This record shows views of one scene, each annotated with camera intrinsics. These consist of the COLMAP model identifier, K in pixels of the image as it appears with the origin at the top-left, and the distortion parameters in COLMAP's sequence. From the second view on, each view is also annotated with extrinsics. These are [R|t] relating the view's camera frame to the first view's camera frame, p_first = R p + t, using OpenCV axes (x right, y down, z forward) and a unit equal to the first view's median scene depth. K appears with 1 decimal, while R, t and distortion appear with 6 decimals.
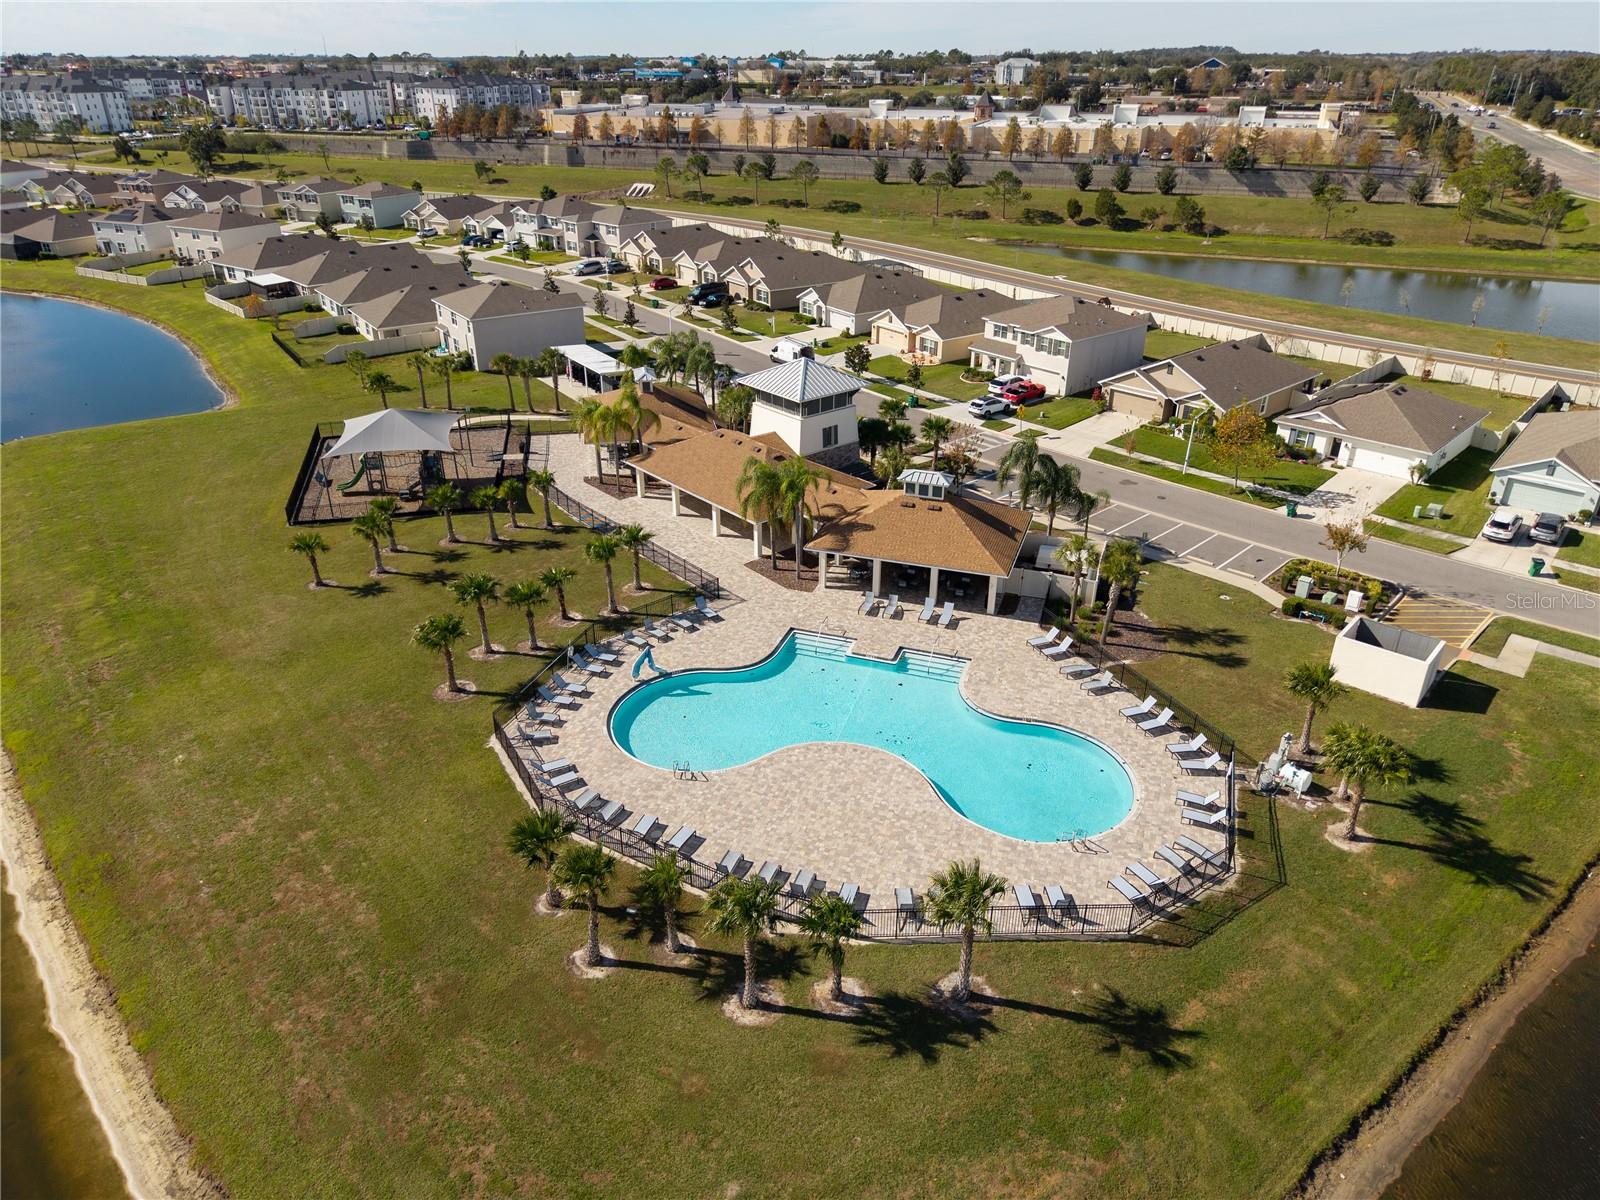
lens RADIAL K [[1073.8, 0, 800.0], [0, 1073.8, 600.0], [0, 0, 1]] dist [0.024030, -0.018882]
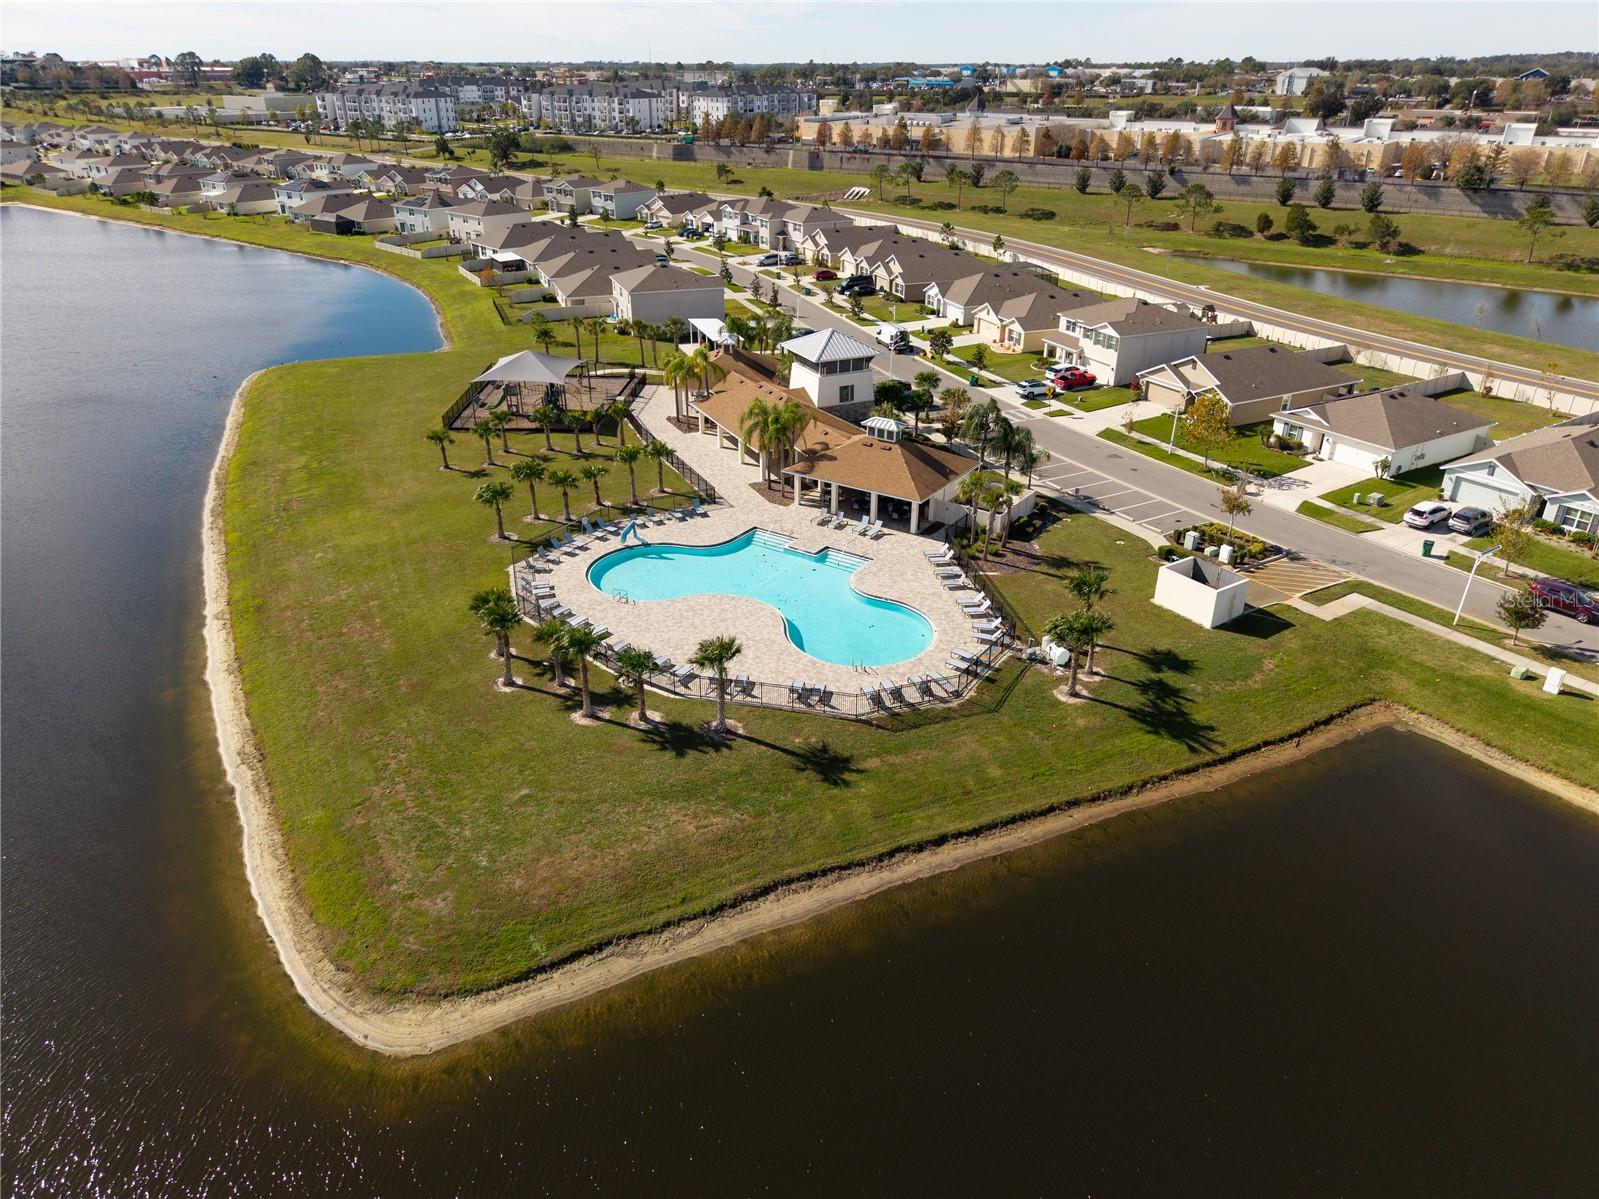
lens RADIAL K [[1073.1, 0, 799.5], [0, 1073.1, 599.5], [0, 0, 1]] dist [0.024030, -0.018882]
pose [[0.968258, 0.112740, -0.223085, 0.165584], [-0.113704, 0.993478, 0.008563, 0.046657], [0.222595, 0.017074, 0.974761, -0.125924]]
